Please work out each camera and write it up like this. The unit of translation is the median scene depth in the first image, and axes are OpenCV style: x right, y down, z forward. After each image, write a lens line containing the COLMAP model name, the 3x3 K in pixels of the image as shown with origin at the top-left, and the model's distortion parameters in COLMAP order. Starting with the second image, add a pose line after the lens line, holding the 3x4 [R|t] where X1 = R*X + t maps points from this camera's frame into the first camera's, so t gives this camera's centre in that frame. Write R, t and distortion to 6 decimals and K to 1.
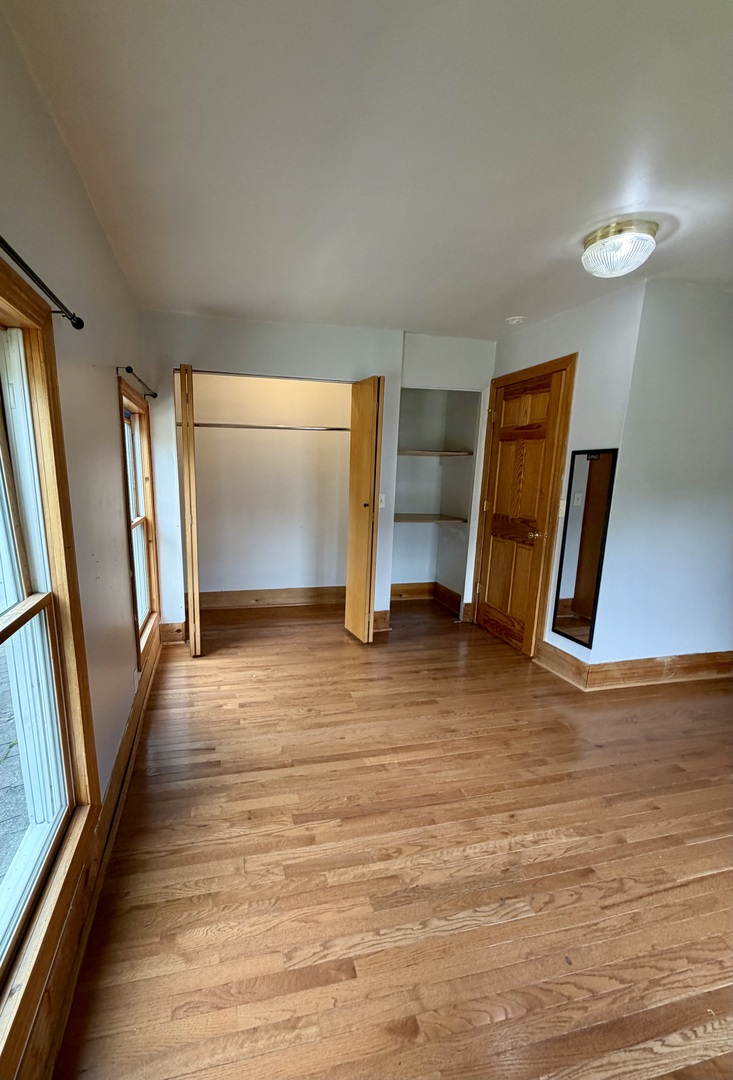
lens RADIAL K [[434.8, 0, 366.4], [0, 434.8, 544.5], [0, 0, 1]] dist [0.002776, 0.000077]
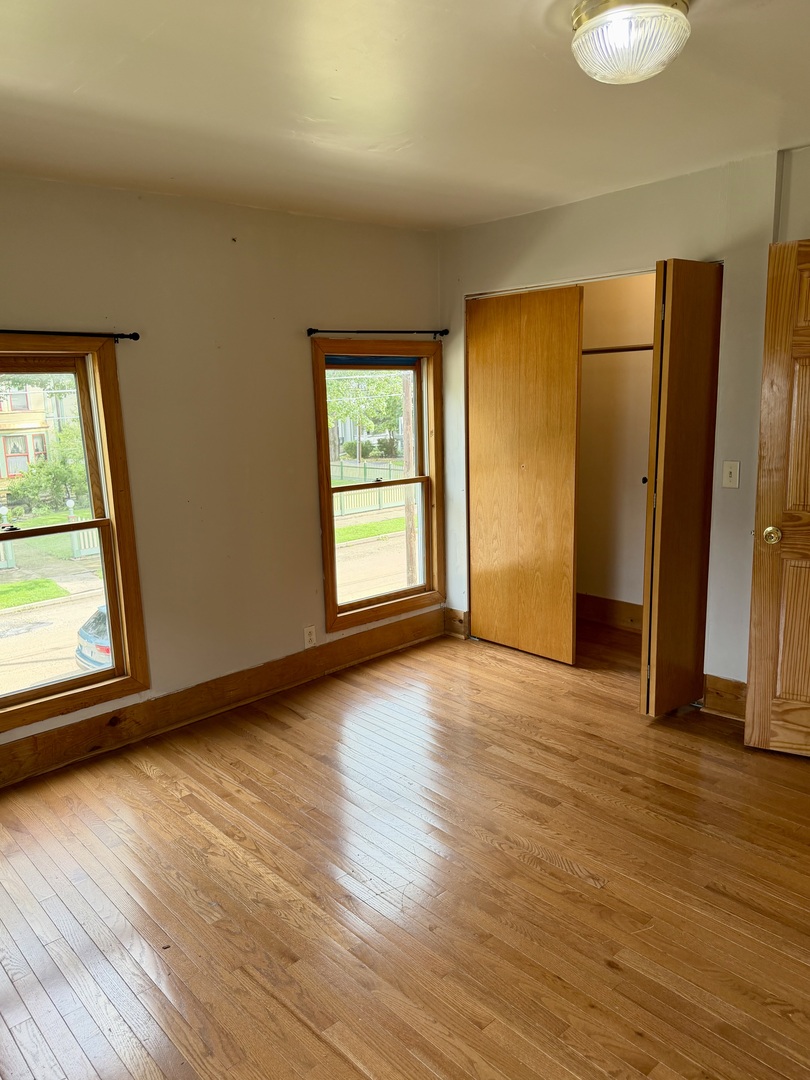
lens RADIAL K [[788.2, 0, 405.0], [0, 788.2, 540.0], [0, 0, 1]] dist [-0.001677, -0.008792]
pose [[0.498359, 0.135099, -0.856380, 0.958767], [-0.118808, 0.989107, 0.086899, -0.080787], [0.858792, 0.058437, 0.508981, 0.225070]]
